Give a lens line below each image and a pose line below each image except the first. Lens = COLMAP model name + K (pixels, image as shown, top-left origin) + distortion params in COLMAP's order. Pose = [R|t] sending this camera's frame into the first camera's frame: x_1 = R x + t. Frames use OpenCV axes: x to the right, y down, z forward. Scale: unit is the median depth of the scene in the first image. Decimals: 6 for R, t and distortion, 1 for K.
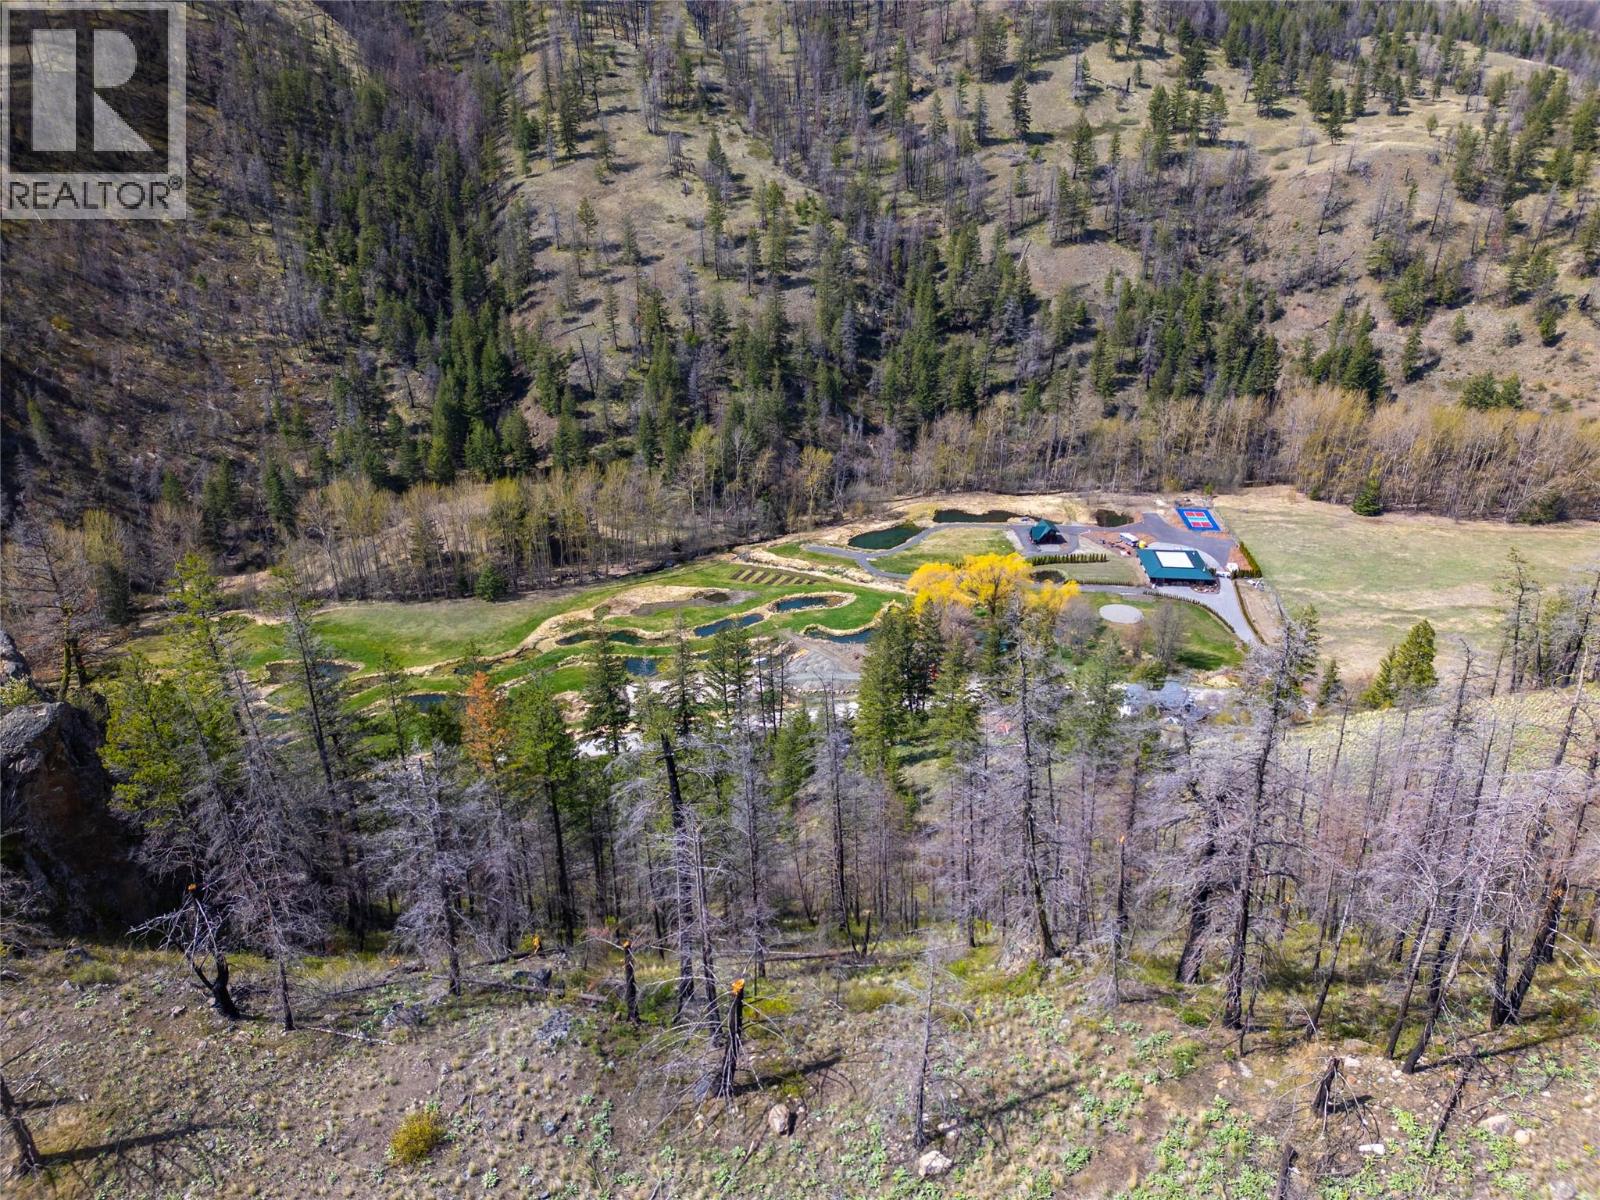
lens RADIAL K [[1110.5, 0, 800.3], [0, 1110.5, 601.2], [0, 0, 1]] dist [0.076009, -0.074968]
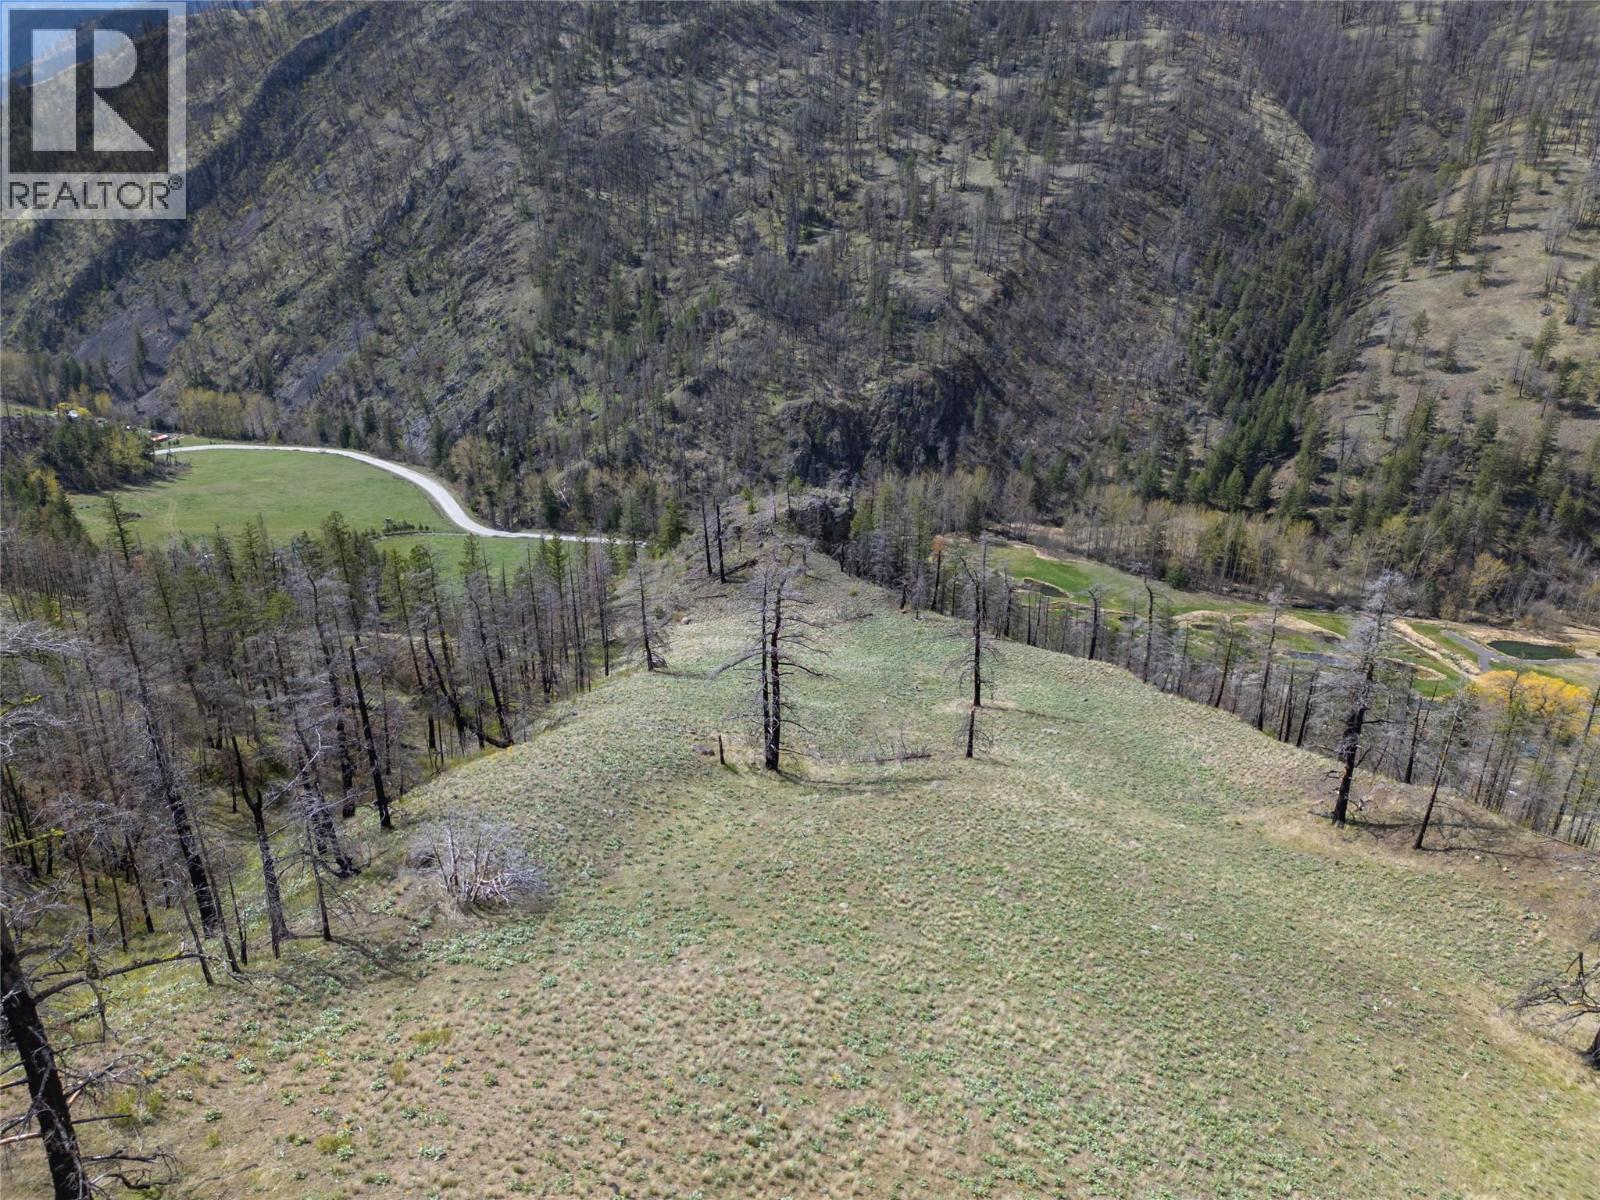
lens RADIAL K [[1110.5, 0, 800.3], [0, 1110.5, 601.2], [0, 0, 1]] dist [0.076009, -0.074968]
pose [[0.664176, 0.318676, -0.676251, 0.328185], [-0.325851, 0.937546, 0.121776, -0.002746], [0.672824, 0.139476, 0.726536, -0.316806]]
